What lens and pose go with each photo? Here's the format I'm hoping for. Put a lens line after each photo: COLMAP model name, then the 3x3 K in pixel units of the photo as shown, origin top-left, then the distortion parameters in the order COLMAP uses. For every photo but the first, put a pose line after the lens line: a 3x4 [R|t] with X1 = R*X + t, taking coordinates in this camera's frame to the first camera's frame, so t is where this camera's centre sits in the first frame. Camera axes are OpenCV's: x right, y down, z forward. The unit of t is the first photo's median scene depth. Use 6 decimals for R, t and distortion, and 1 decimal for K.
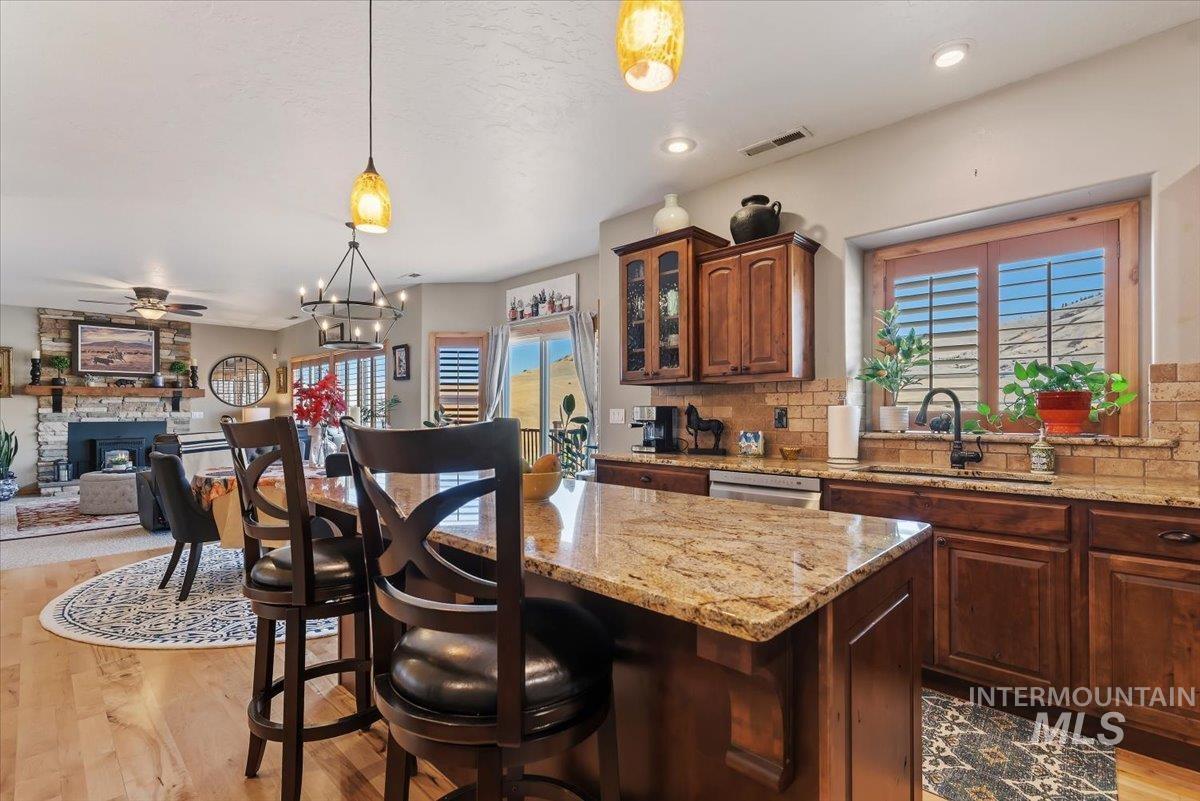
lens RADIAL K [[532.6, 0, 596.9], [0, 532.6, 409.3], [0, 0, 1]] dist [0.002412, 0.001535]
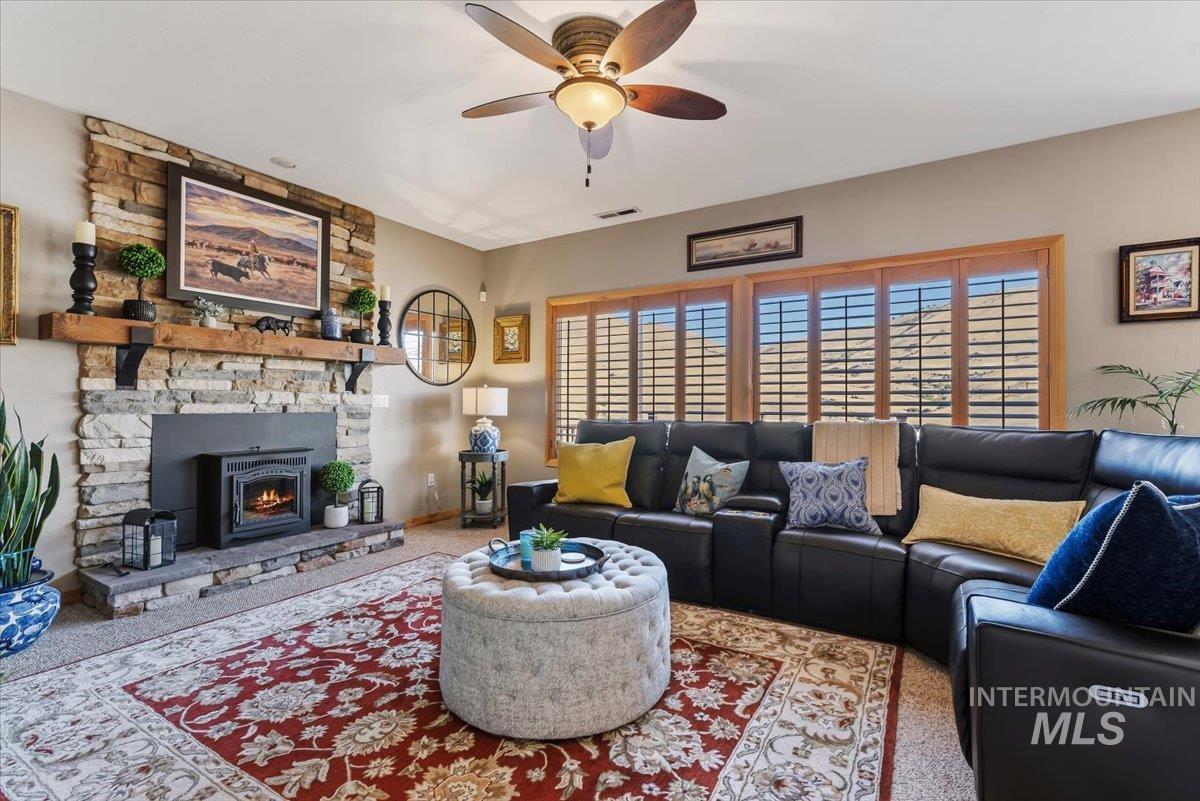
lens RADIAL K [[532.6, 0, 605.7], [0, 532.6, 397.0], [0, 0, 1]] dist [0.002412, 0.001535]
pose [[0.977336, 0.010477, 0.211436, -0.739576], [-0.007942, 0.999886, -0.012832, 0.013625], [-0.211546, 0.010861, 0.977308, 0.534725]]
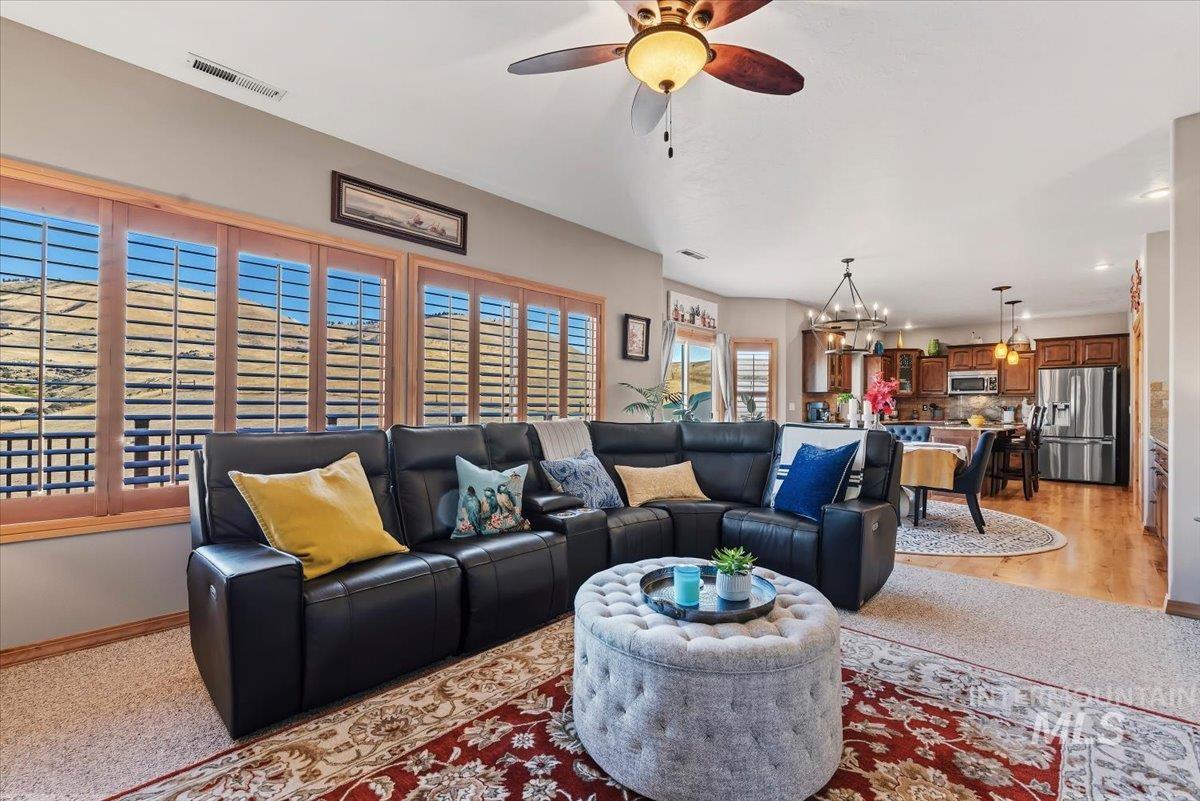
lens RADIAL K [[532.6, 0, 602.8], [0, 532.6, 406.6], [0, 0, 1]] dist [0.002412, 0.001535]
pose [[-0.004622, 0.007463, 0.999961, -0.953773], [-0.008583, 0.999935, -0.007502, 0.016359], [-0.999952, -0.008617, -0.004558, 0.873983]]
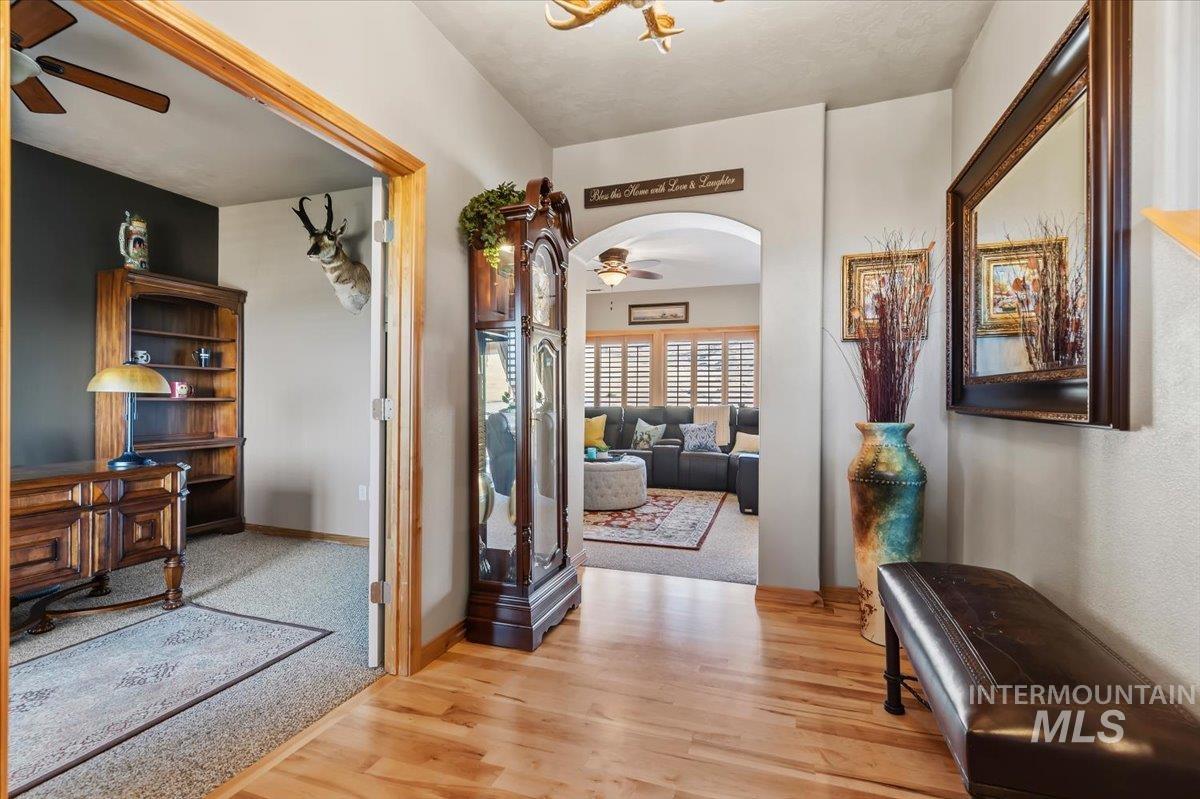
lens RADIAL K [[532.6, 0, 599.9], [0, 532.6, 396.0], [0, 0, 1]] dist [0.002412, 0.001535]
pose [[0.910149, 0.007377, 0.414216, -1.024253], [-0.009090, 0.999956, 0.002163, 0.008660], [-0.414182, -0.005733, 0.910176, 0.135207]]
